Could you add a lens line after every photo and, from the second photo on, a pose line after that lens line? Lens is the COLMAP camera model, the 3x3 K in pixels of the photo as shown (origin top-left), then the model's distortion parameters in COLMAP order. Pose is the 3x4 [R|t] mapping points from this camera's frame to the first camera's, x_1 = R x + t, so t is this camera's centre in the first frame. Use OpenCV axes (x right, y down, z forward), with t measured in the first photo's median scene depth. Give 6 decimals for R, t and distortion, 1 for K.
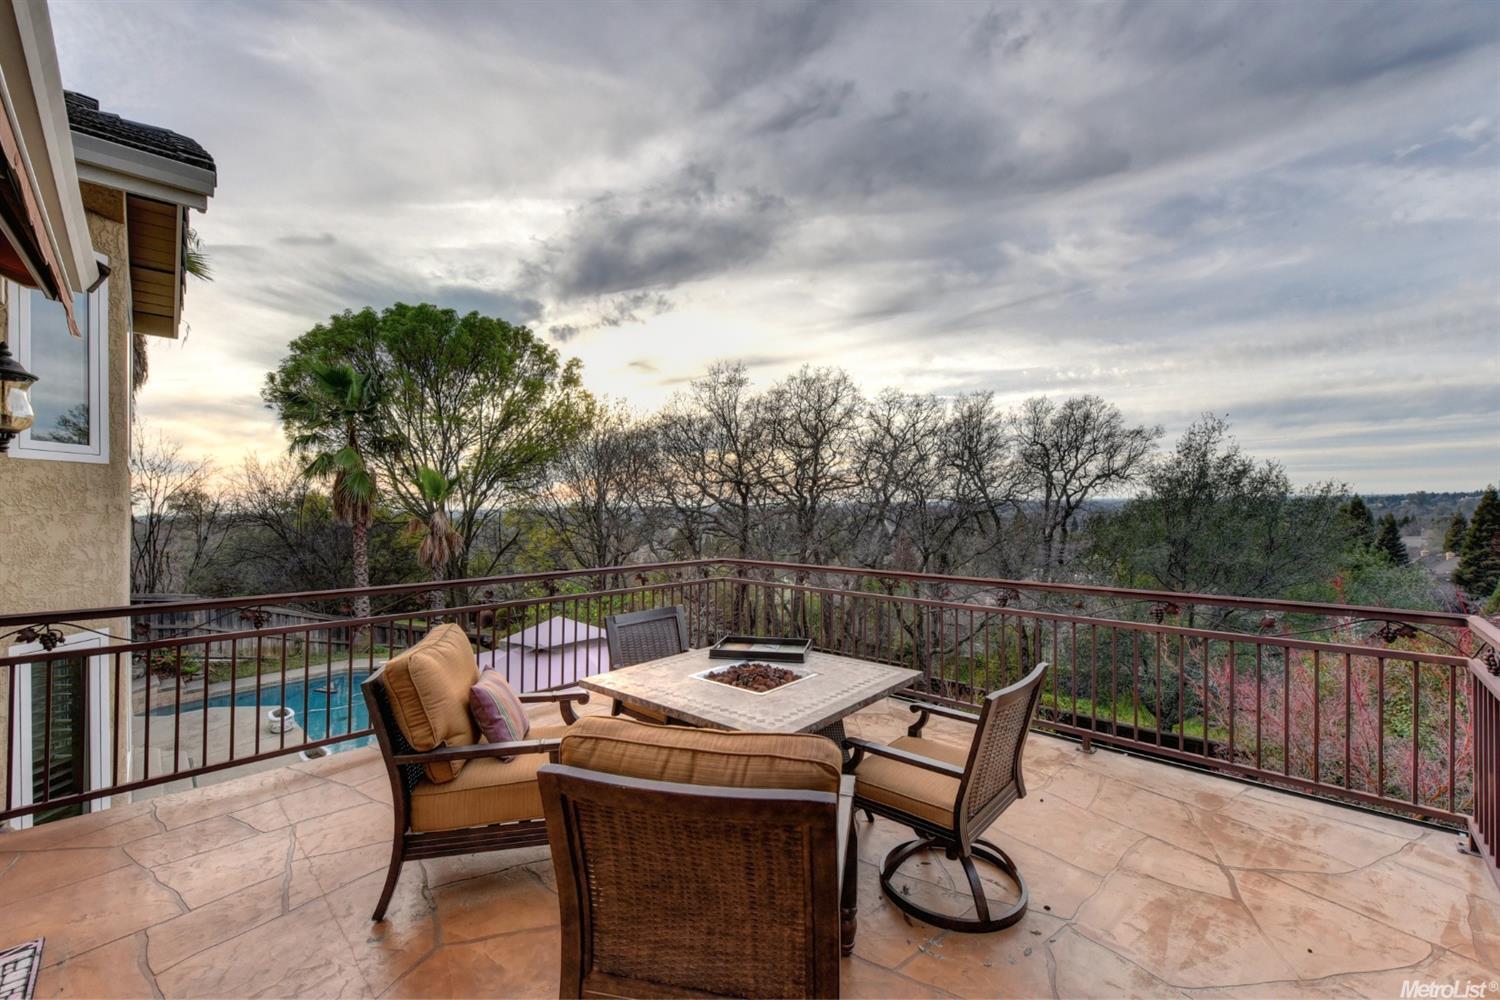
lens RADIAL K [[595.5, 0, 750.0], [0, 595.5, 500.0], [0, 0, 1]] dist [-0.000542, -0.000052]
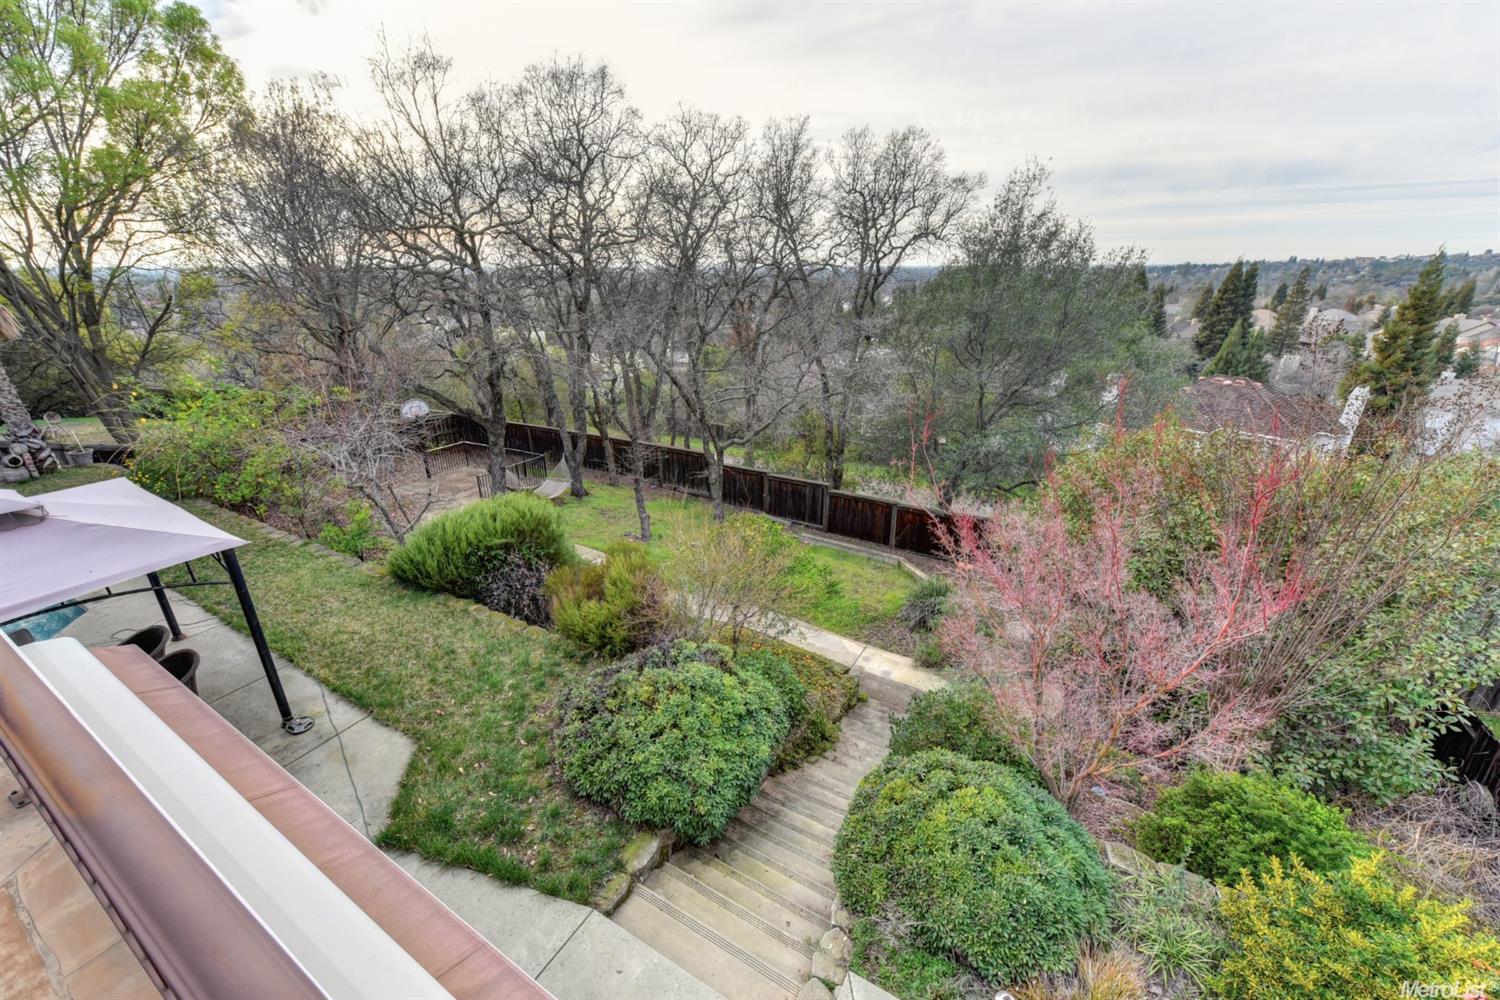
lens RADIAL K [[593.1, 0, 773.1], [0, 593.1, 499.8], [0, 0, 1]] dist [0.000421, 0.000077]
pose [[0.963122, -0.087032, 0.254599, 0.131240], [-0.013380, 0.929579, 0.368381, 0.001412], [-0.268731, -0.358202, 0.894134, 0.143044]]
